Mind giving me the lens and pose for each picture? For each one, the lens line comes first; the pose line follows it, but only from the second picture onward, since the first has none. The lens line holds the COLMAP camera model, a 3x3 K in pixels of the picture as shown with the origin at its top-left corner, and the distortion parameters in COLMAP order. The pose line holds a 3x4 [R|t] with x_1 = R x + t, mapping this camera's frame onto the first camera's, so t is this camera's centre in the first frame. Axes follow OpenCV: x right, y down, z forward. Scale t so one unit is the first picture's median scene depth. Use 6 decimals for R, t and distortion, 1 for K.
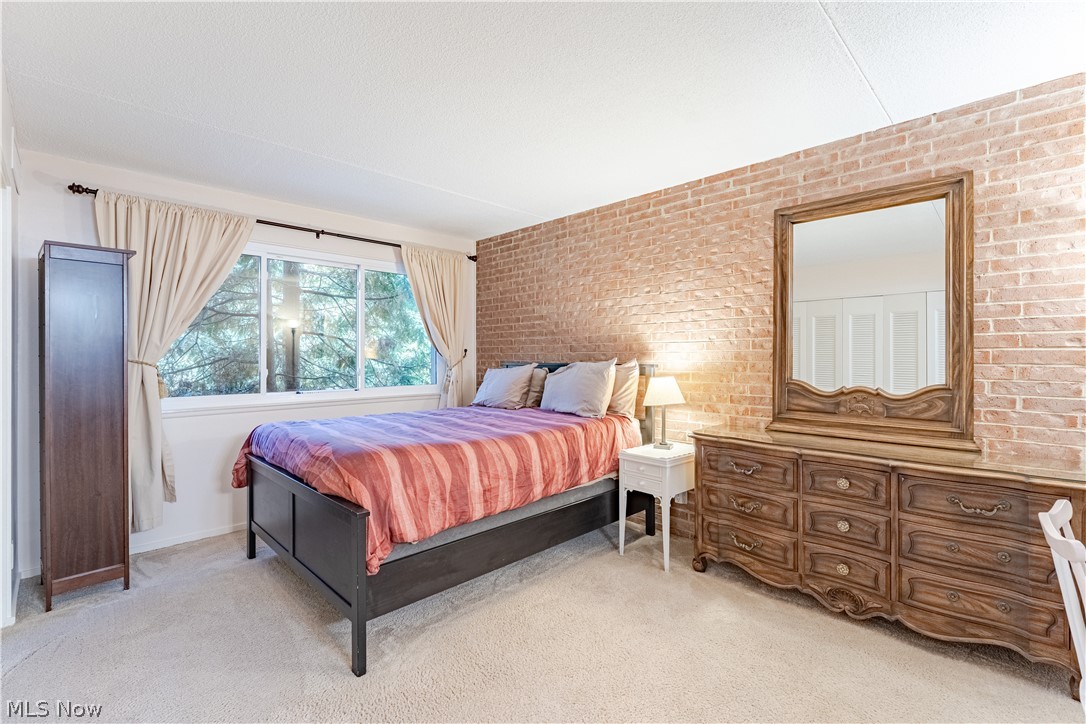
lens RADIAL K [[485.2, 0, 563.1], [0, 485.2, 364.4], [0, 0, 1]] dist [-0.001372, -0.000305]
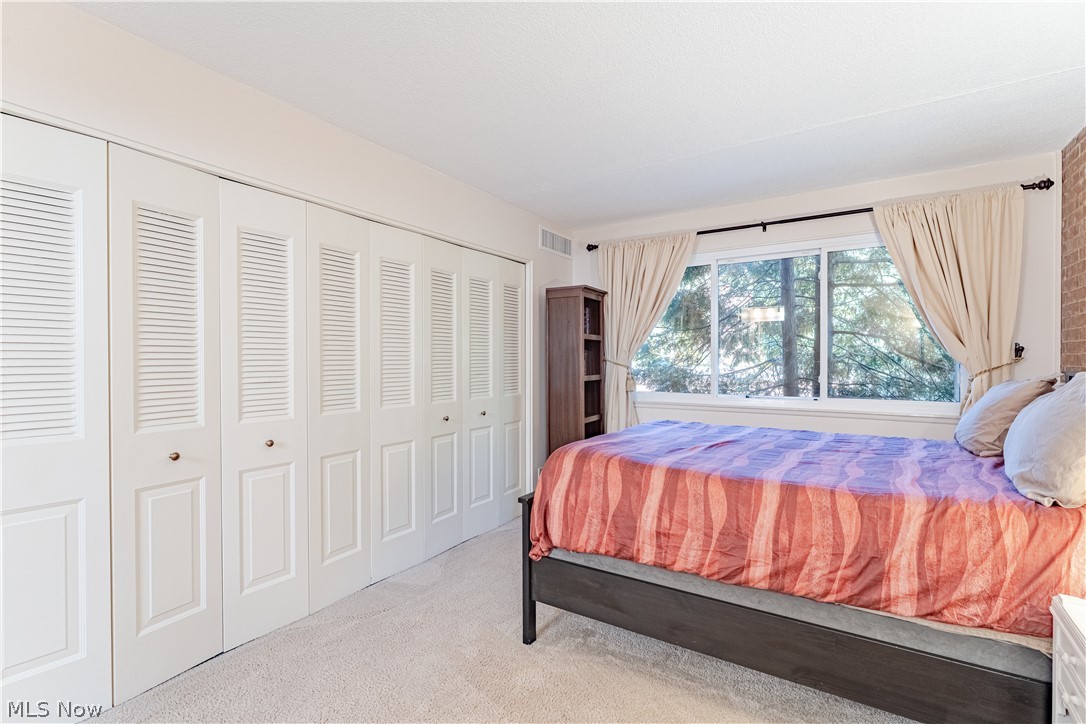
lens RADIAL K [[519.1, 0, 543.0], [0, 519.1, 362.0], [0, 0, 1]] dist [-0.001495, -0.000404]
pose [[0.168814, 0.007887, -0.985616, 0.557657], [-0.013071, 0.999898, 0.005762, -0.016174], [0.985561, 0.011910, 0.168900, 0.590804]]
